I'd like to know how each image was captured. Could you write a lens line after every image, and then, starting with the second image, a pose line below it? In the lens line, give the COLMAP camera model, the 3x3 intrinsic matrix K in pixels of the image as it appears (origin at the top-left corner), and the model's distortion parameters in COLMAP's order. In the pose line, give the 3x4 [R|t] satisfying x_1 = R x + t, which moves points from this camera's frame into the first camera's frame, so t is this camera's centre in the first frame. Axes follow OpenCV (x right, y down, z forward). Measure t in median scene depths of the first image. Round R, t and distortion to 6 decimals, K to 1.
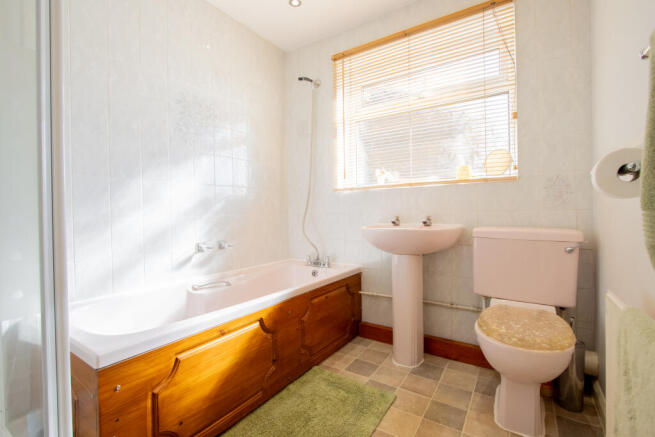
lens RADIAL K [[302.6, 0, 326.7], [0, 302.6, 215.4], [0, 0, 1]] dist [-0.012983, 0.001937]
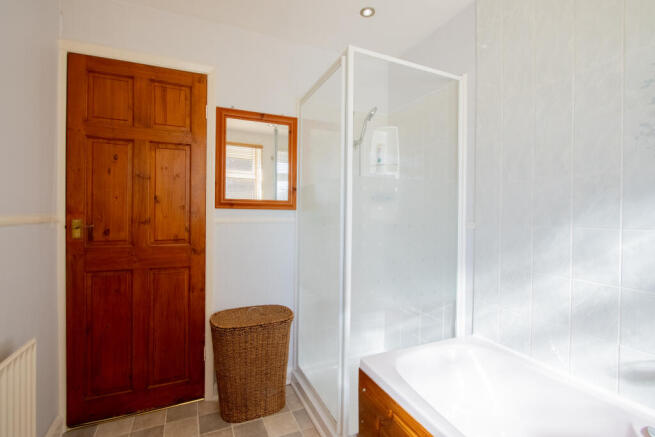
lens RADIAL K [[302.6, 0, 328.2], [0, 302.6, 214.9], [0, 0, 1]] dist [-0.012983, 0.001937]
pose [[-0.531456, 0.005028, -0.847071, 0.344420], [-0.014659, 0.999778, 0.015131, -0.158299], [0.846959, 0.020458, -0.531265, 0.927980]]
